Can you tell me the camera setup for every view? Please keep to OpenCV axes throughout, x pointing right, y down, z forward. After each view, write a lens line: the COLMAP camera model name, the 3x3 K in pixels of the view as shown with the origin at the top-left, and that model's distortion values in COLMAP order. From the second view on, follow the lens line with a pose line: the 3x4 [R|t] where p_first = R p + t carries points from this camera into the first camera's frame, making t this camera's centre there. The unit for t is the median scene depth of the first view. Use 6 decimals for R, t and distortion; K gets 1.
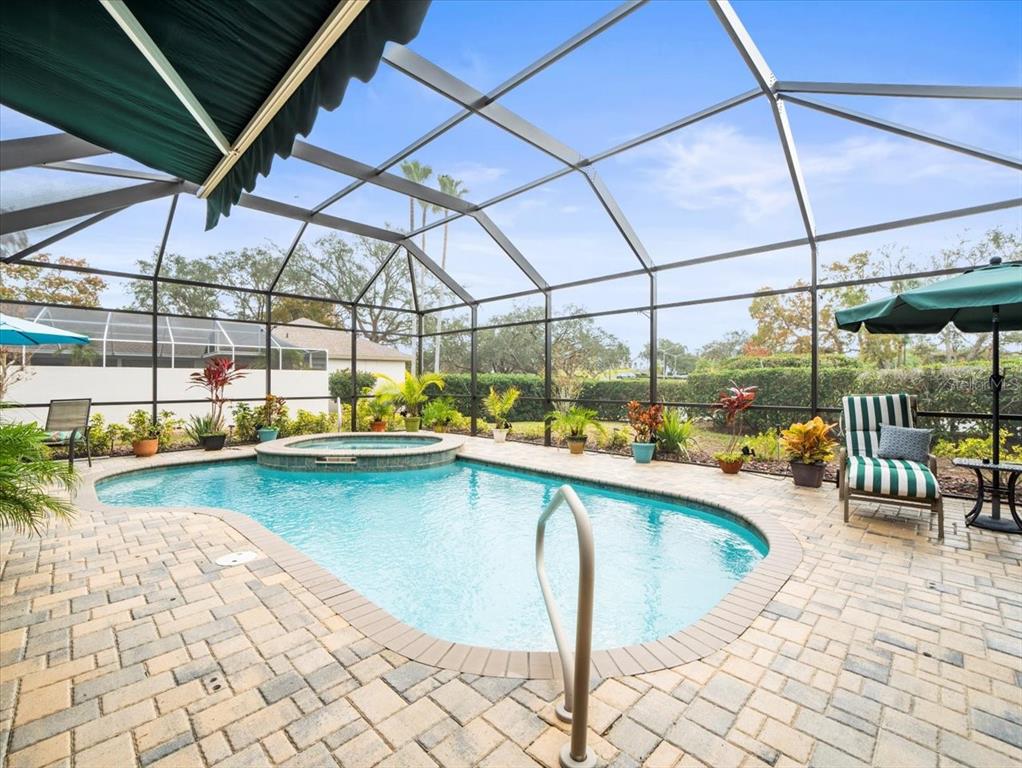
lens RADIAL K [[447.4, 0, 505.9], [0, 447.4, 390.3], [0, 0, 1]] dist [-0.011197, -0.000073]
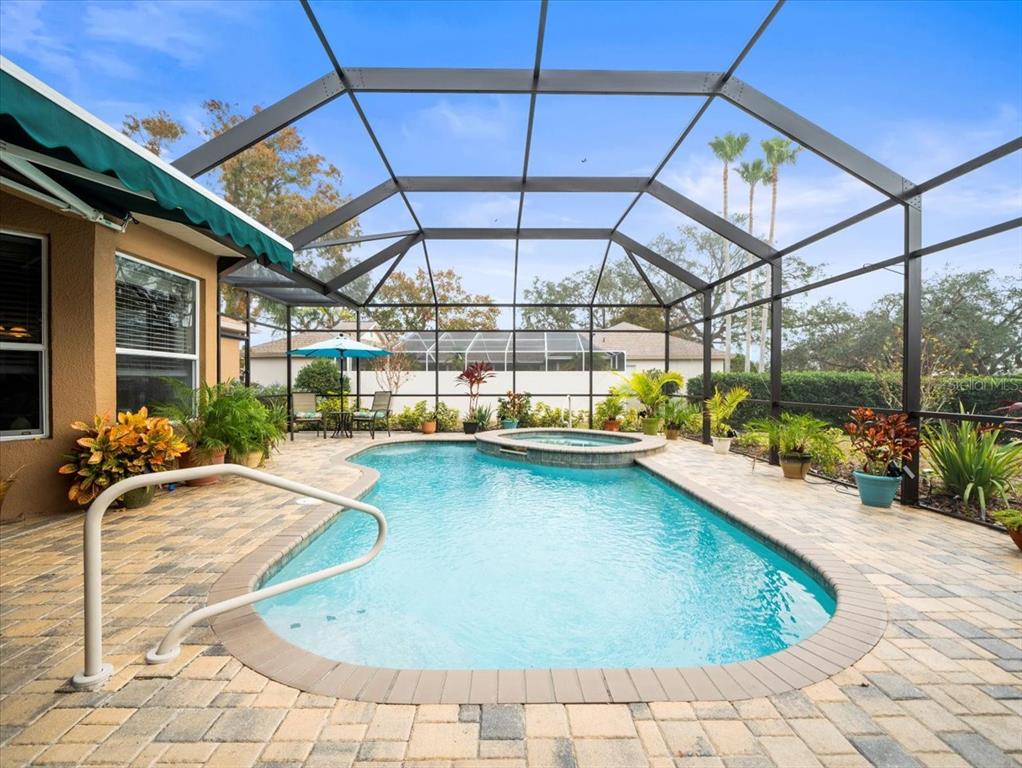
lens RADIAL K [[447.4, 0, 505.9], [0, 447.4, 390.3], [0, 0, 1]] dist [-0.011197, -0.000073]
pose [[0.713918, 0.012096, -0.700125, 0.318947], [-0.015171, 0.999883, 0.001805, 0.005674], [0.700065, 0.009333, 0.714018, 0.161411]]
